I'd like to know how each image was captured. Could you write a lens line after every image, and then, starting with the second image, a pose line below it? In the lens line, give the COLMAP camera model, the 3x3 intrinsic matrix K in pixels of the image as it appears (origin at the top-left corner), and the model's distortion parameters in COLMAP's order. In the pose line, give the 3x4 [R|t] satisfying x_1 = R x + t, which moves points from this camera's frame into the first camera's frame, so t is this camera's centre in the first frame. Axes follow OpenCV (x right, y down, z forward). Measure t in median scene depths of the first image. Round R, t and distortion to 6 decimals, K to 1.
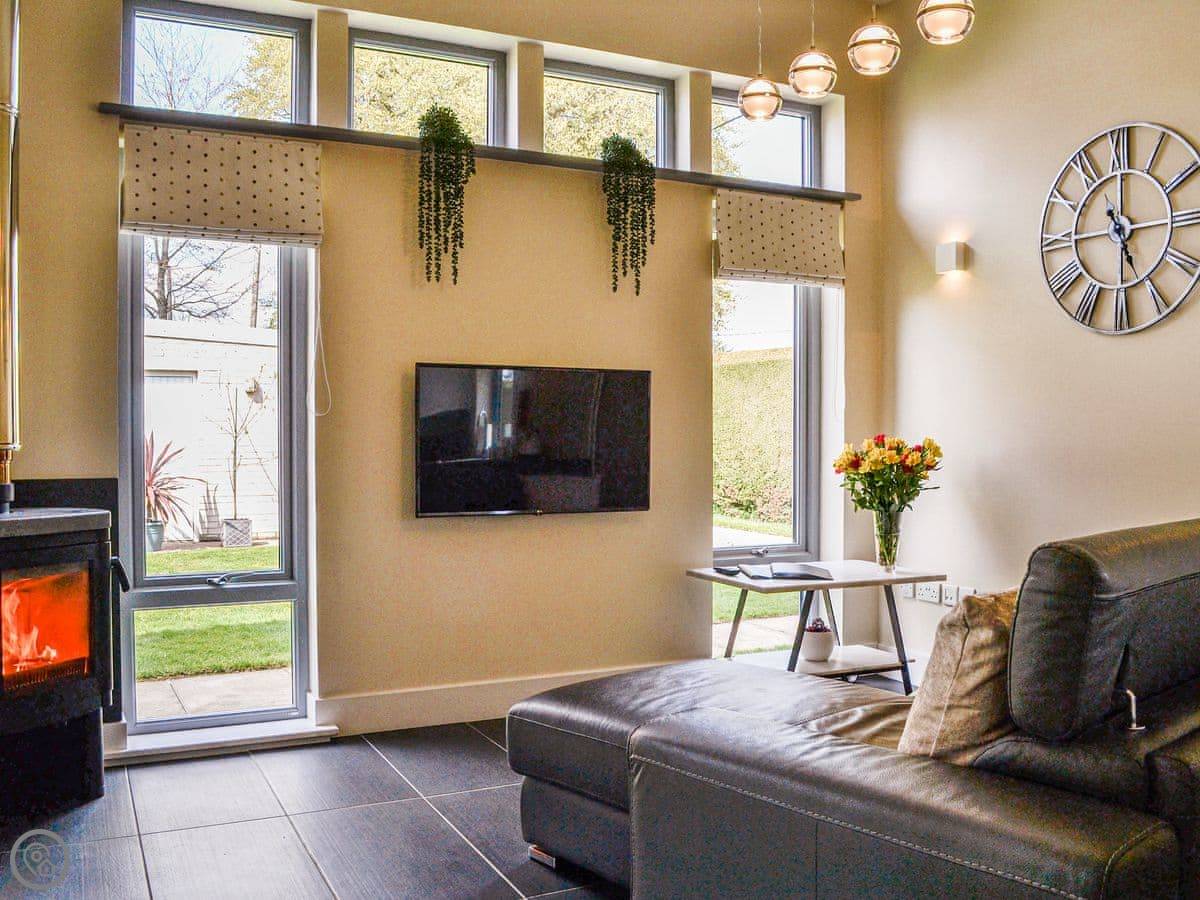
lens RADIAL K [[1080.2, 0, 600.0], [0, 1080.2, 450.0], [0, 0, 1]] dist [-0.090103, -0.007065]
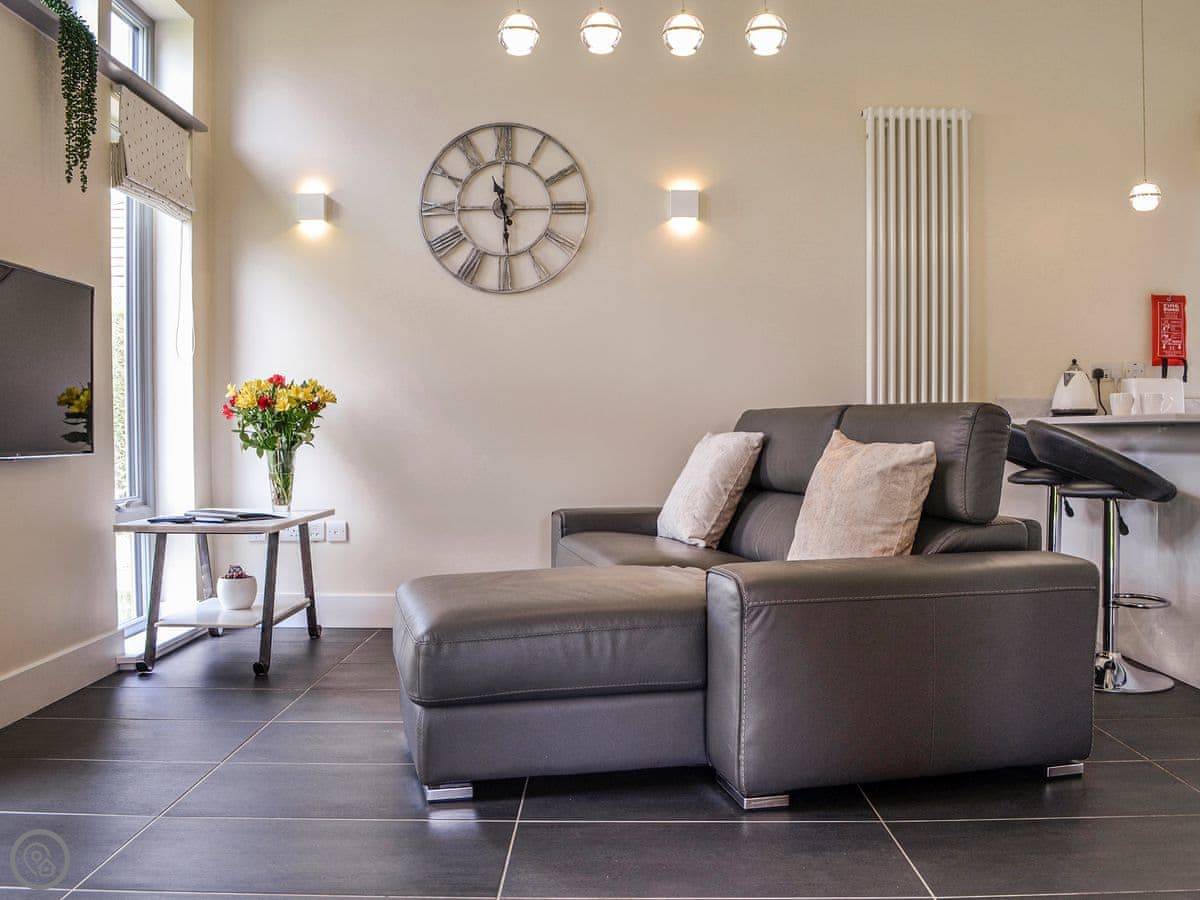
lens RADIAL K [[1080.2, 0, 600.0], [0, 1080.2, 450.0], [0, 0, 1]] dist [-0.090103, -0.007065]
pose [[0.454933, -0.025673, 0.890156, -0.544480], [0.019814, 0.999629, 0.018704, 0.048368], [-0.890305, 0.009129, 0.455272, 0.315877]]
